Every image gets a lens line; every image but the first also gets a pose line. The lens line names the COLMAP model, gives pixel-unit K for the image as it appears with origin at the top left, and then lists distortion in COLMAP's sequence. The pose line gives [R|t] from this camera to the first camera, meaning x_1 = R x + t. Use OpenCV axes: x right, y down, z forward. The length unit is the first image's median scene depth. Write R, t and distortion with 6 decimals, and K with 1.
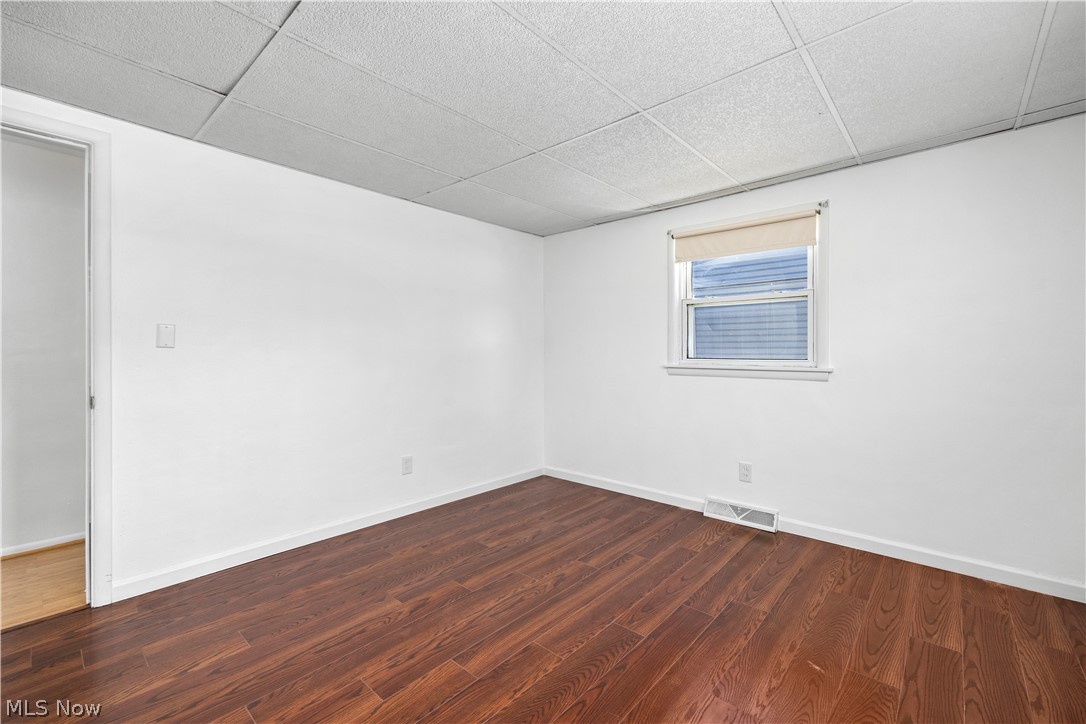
lens RADIAL K [[451.4, 0, 547.4], [0, 451.4, 352.3], [0, 0, 1]] dist [-0.001906, -0.000056]
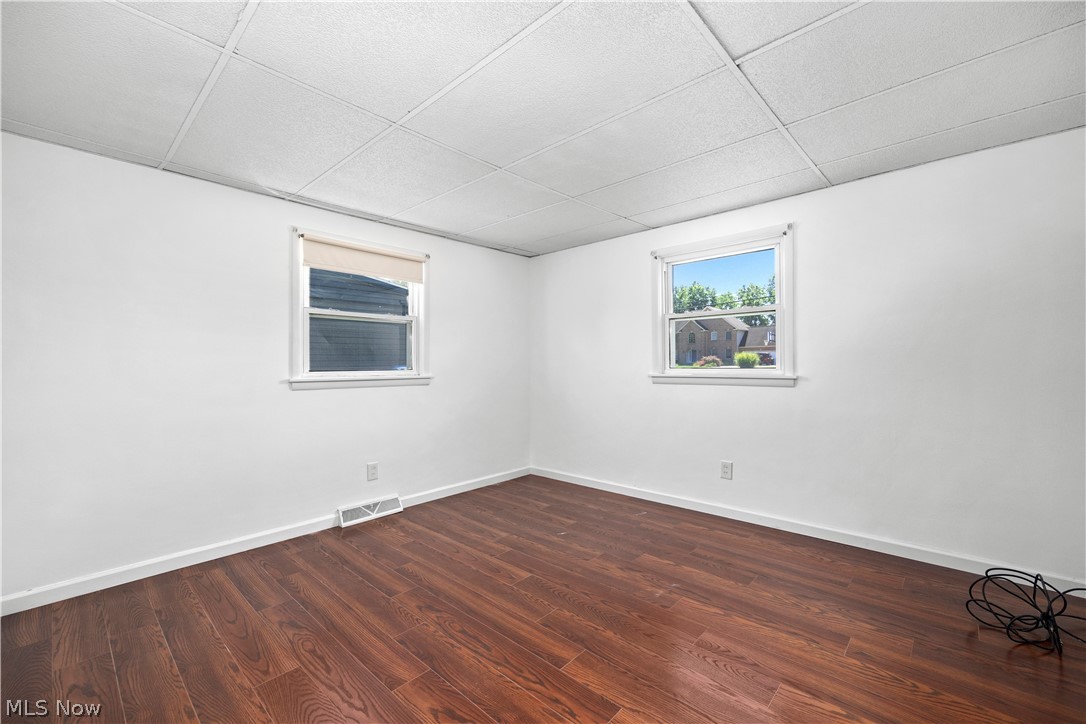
lens RADIAL K [[449.3, 0, 535.9], [0, 449.3, 365.4], [0, 0, 1]] dist [0.001197, 0.000066]
pose [[0.030015, -0.003504, 0.999543, -0.831250], [0.007879, 0.999964, 0.003269, 0.002779], [-0.999518, 0.007777, 0.030041, 0.701618]]
